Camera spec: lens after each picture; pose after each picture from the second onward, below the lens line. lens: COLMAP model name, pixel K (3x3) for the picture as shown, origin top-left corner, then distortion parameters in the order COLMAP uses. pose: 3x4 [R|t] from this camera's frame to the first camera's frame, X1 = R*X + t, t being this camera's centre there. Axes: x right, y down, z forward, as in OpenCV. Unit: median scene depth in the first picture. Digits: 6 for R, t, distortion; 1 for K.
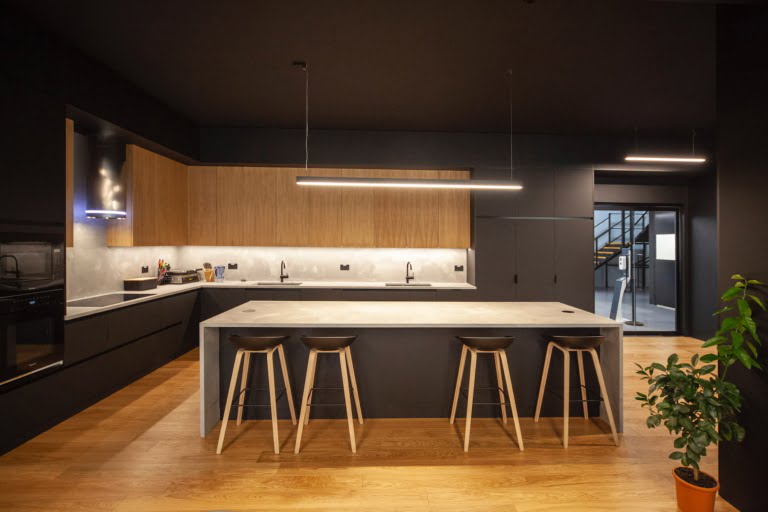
lens RADIAL K [[384.7, 0, 385.4], [0, 384.7, 239.9], [0, 0, 1]] dist [-0.001582, -0.000166]
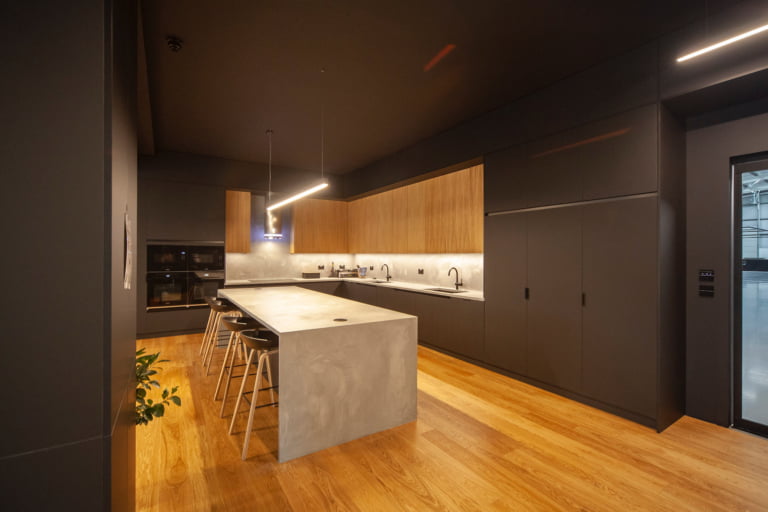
lens RADIAL K [[332.6, 0, 384.0], [0, 332.6, 256.0], [0, 0, 1]] dist [-0.000527, -0.000039]
pose [[0.532316, -0.005142, -0.846530, 0.690151], [0.007323, 0.999972, -0.001470, 0.028103], [0.846514, -0.005416, 0.532339, 0.412427]]
